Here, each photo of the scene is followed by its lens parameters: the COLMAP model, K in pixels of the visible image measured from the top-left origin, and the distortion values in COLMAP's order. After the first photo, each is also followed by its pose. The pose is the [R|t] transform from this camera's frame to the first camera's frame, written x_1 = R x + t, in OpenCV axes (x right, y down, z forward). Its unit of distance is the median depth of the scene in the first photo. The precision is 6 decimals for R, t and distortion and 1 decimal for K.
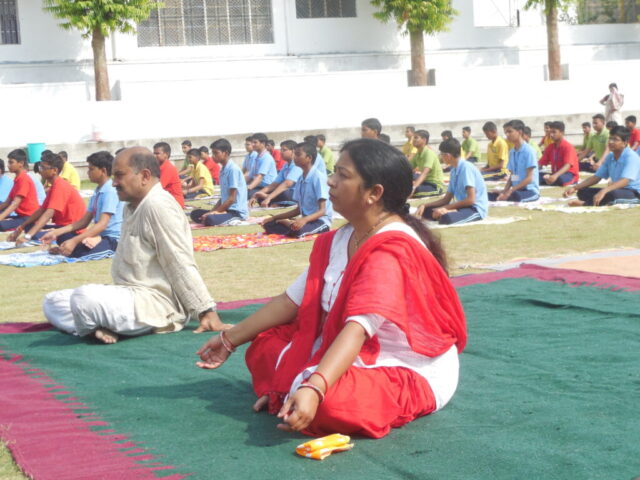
lens RADIAL K [[1326.1, 0, 320.0], [0, 1326.1, 240.0], [0, 0, 1]] dist [-0.034621, -0.046344]
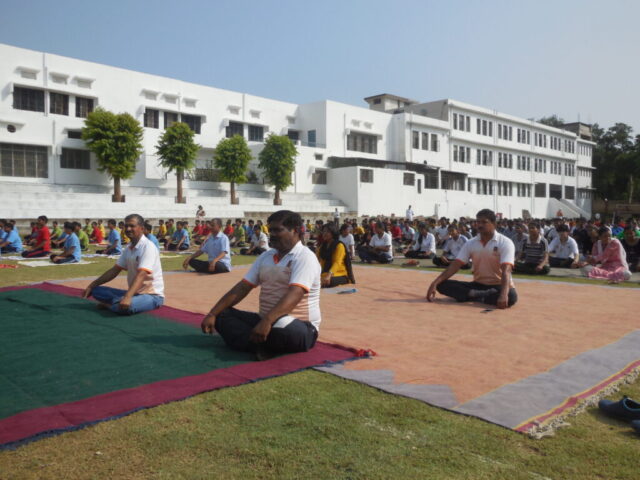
lens RADIAL K [[559.6, 0, 320.0], [0, 559.6, 240.0], [0, 0, 1]] dist [-0.014039, -0.000257]
pose [[0.932632, 0.042297, 0.358342, 0.163927], [-0.022727, 0.998020, -0.058651, -0.006130], [-0.360113, 0.046555, 0.931746, -0.058635]]
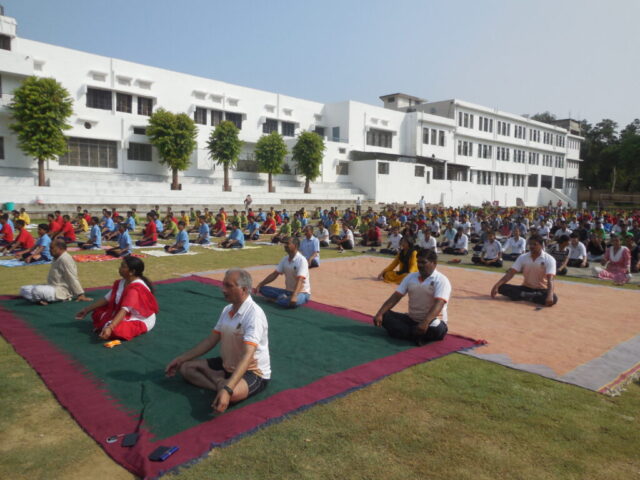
lens RADIAL K [[500.2, 0, 320.0], [0, 500.2, 240.0], [0, 0, 1]] dist [0.001768, -0.006437]
pose [[0.937430, 0.046633, 0.345036, 0.014344], [-0.044662, 0.998909, -0.013666, -0.038954], [-0.345297, -0.002599, 0.938490, -0.140819]]
